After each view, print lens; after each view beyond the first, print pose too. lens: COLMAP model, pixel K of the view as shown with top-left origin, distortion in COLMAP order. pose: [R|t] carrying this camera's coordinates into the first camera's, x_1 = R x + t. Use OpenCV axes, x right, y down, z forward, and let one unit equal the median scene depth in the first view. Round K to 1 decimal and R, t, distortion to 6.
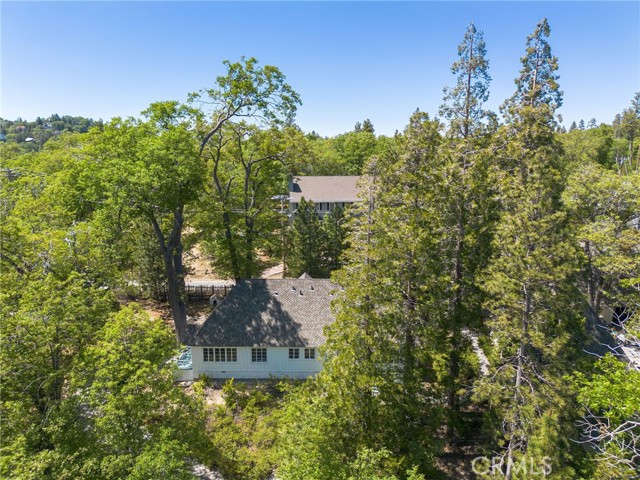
lens RADIAL K [[452.1, 0, 321.5], [0, 452.1, 242.9], [0, 0, 1]] dist [0.033466, -0.007471]
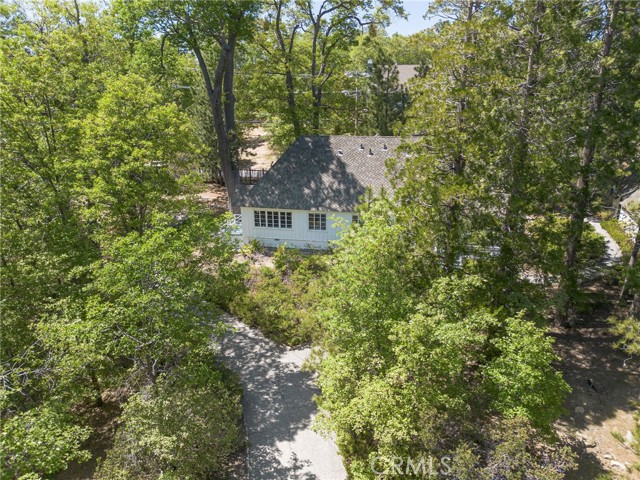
lens RADIAL K [[452.1, 0, 320.4], [0, 452.1, 237.0], [0, 0, 1]] dist [0.033466, -0.007471]
pose [[0.984133, 0.050300, -0.170151, 0.012494], [-0.030109, 0.992410, 0.119232, 0.175243], [0.174857, -0.112217, 0.978178, 0.174538]]
